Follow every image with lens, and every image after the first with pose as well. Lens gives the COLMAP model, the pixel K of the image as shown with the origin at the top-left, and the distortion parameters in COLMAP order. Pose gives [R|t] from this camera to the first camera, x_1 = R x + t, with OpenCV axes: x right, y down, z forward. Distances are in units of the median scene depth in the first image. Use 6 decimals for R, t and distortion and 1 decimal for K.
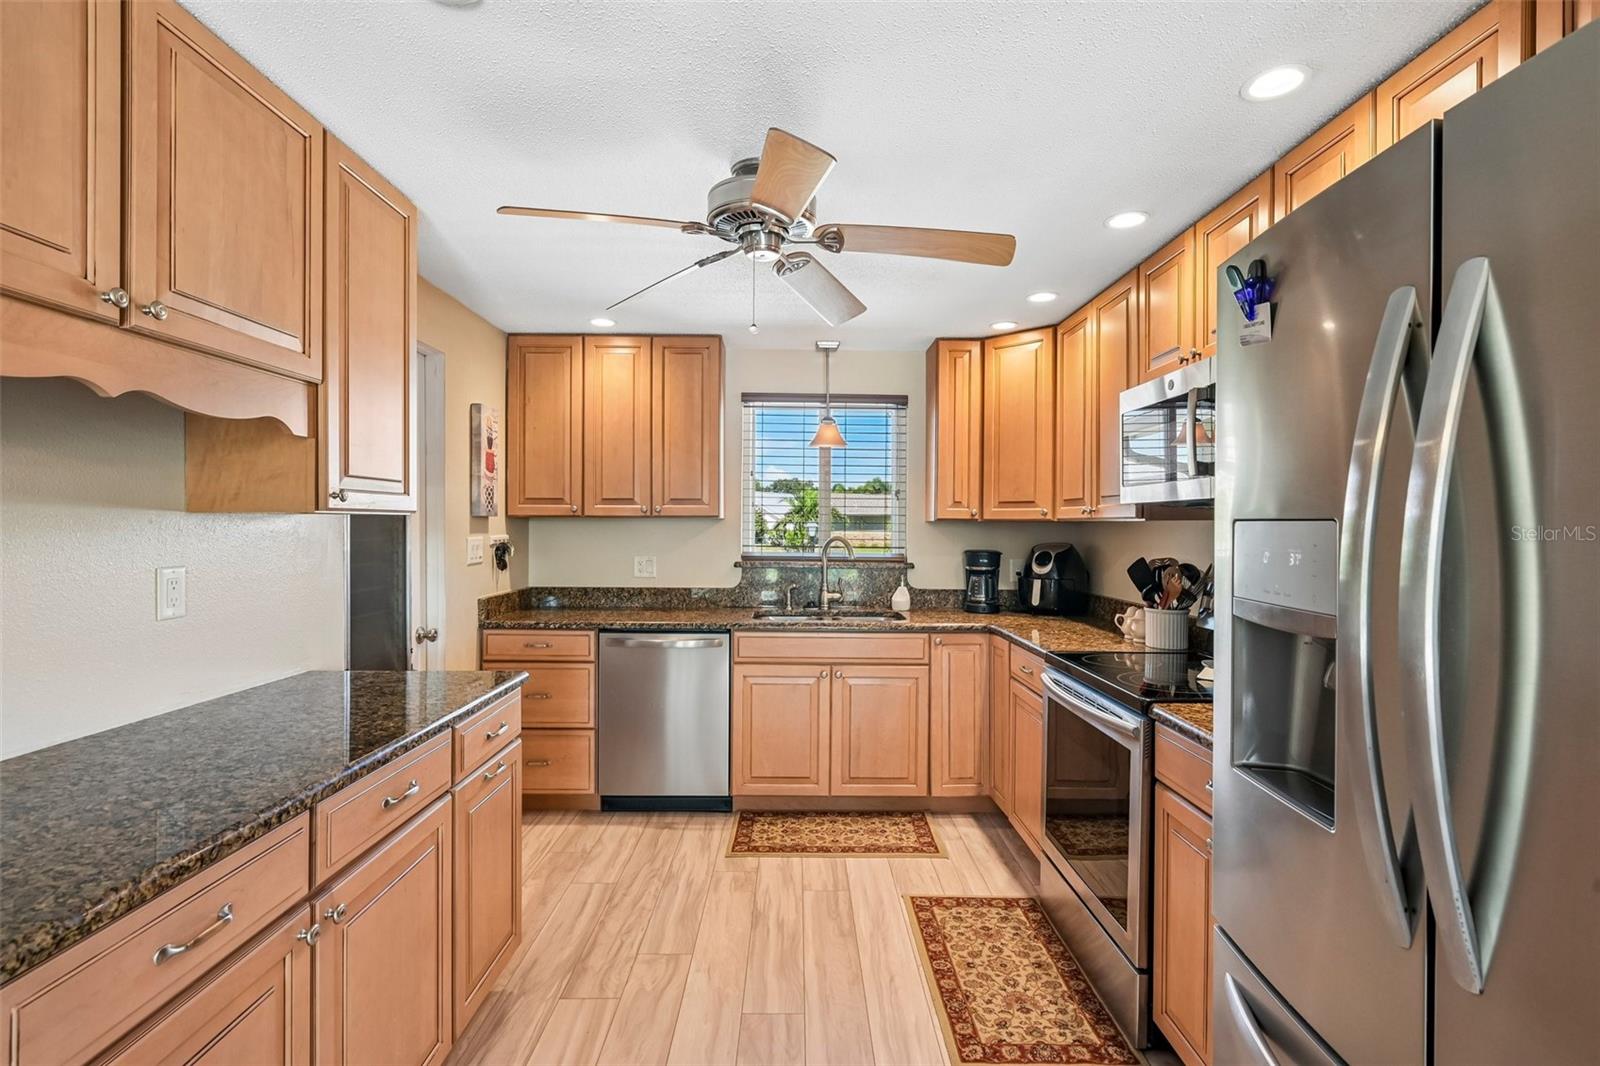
lens RADIAL K [[763.0, 0, 802.6], [0, 763.0, 525.2], [0, 0, 1]] dist [-0.004930, 0.001690]
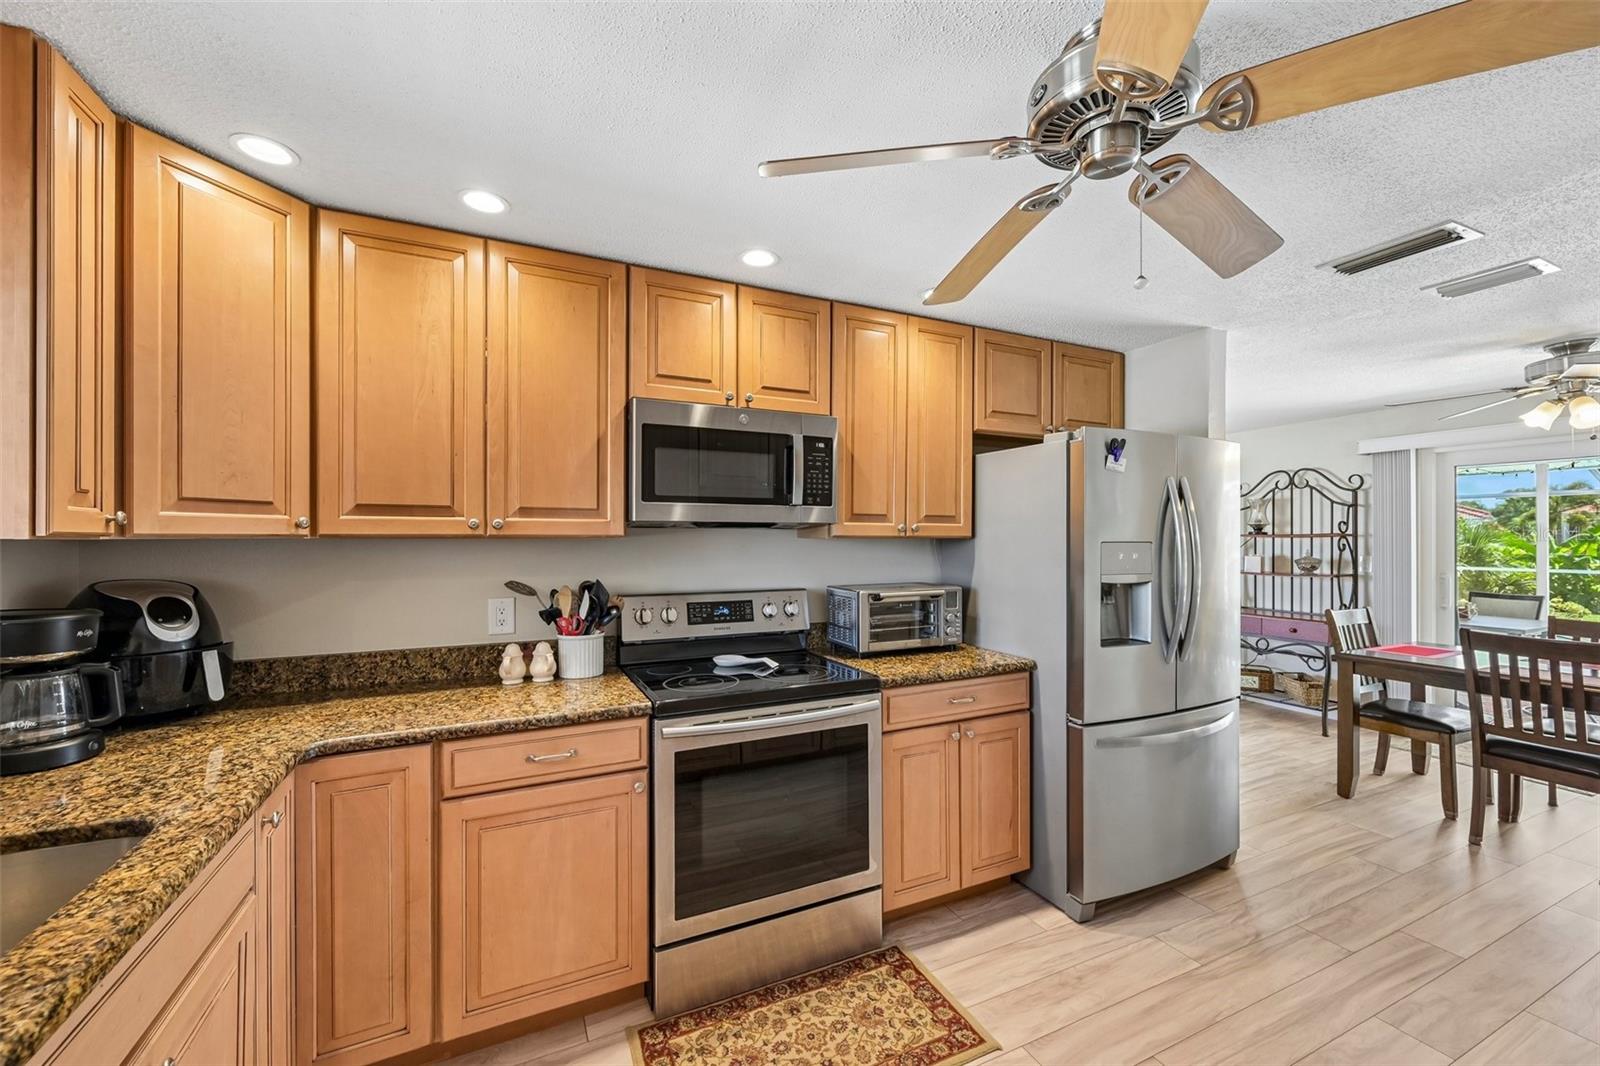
lens RADIAL K [[641.2, 0, 805.7], [0, 641.2, 533.8], [0, 0, 1]] dist [-0.000958, 0.000760]
pose [[-0.413943, -0.005253, 0.910287, -0.402442], [0.004090, 0.999963, 0.007630, -0.017030], [-0.910293, 0.006881, -0.413906, 1.272287]]
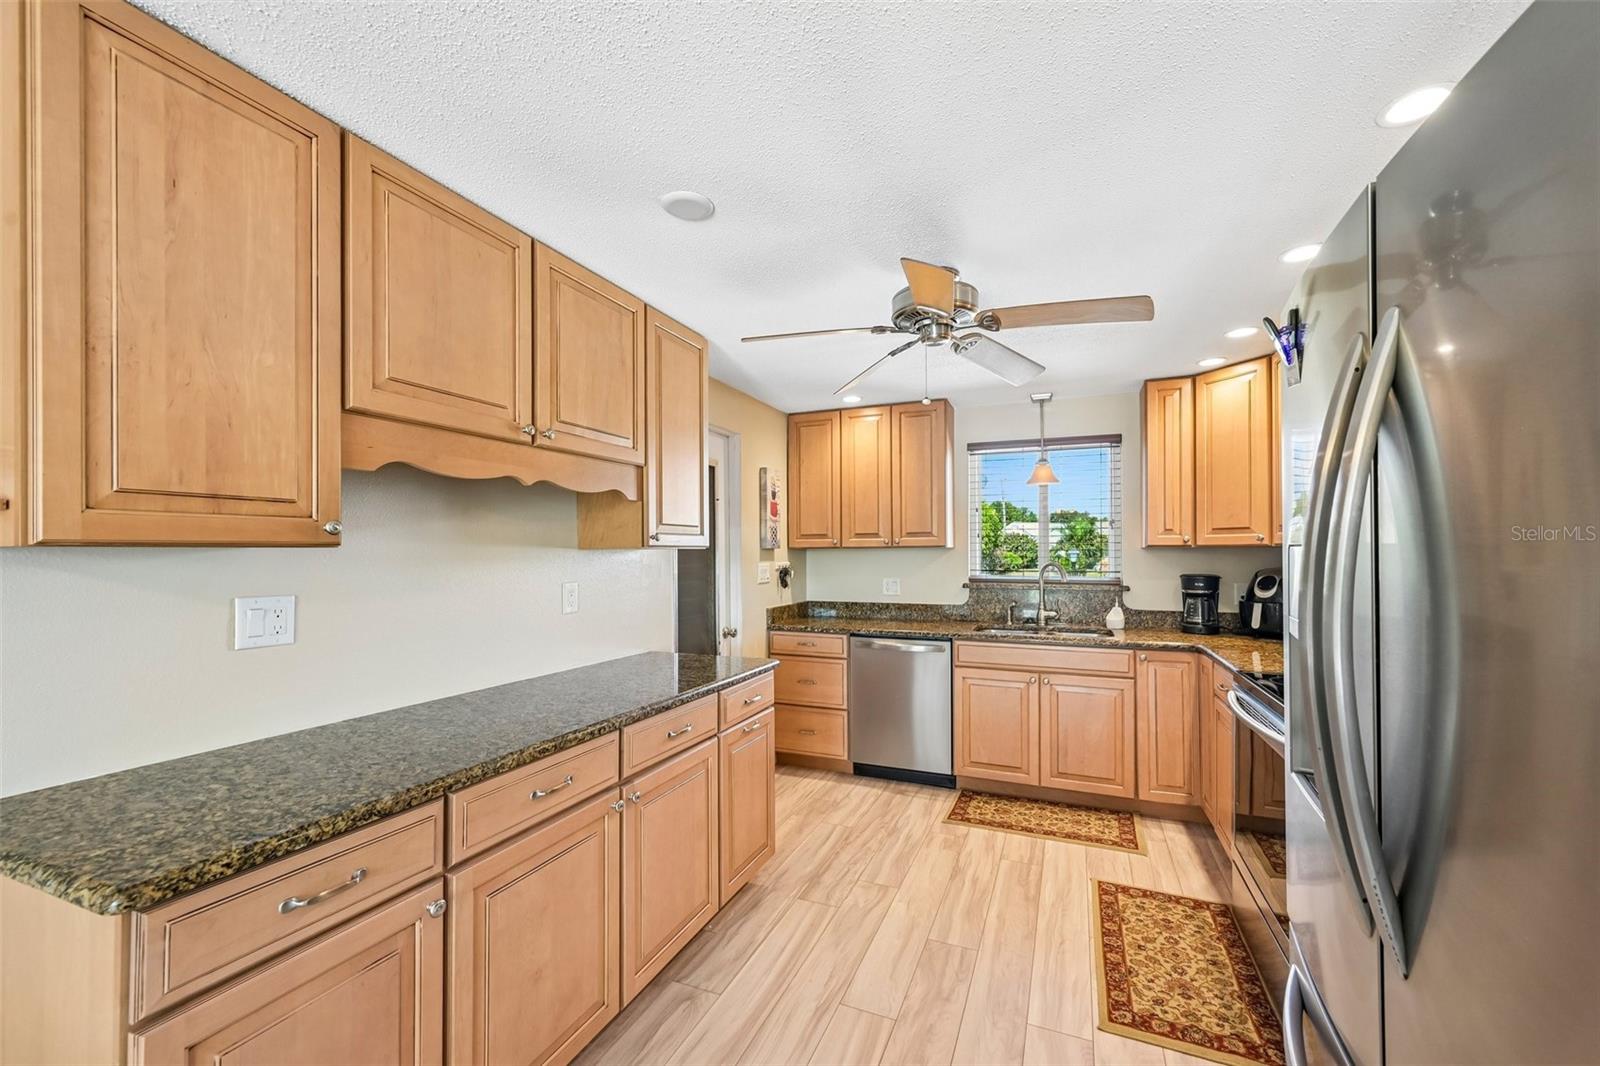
lens RADIAL K [[641.2, 0, 801.2], [0, 641.2, 544.9], [0, 0, 1]] dist [-0.000958, 0.000760]
pose [[0.915853, -0.014969, -0.401234, 0.145170], [0.009801, 0.999841, -0.014929, -0.000674], [0.401394, 0.009740, 0.915854, -0.059649]]
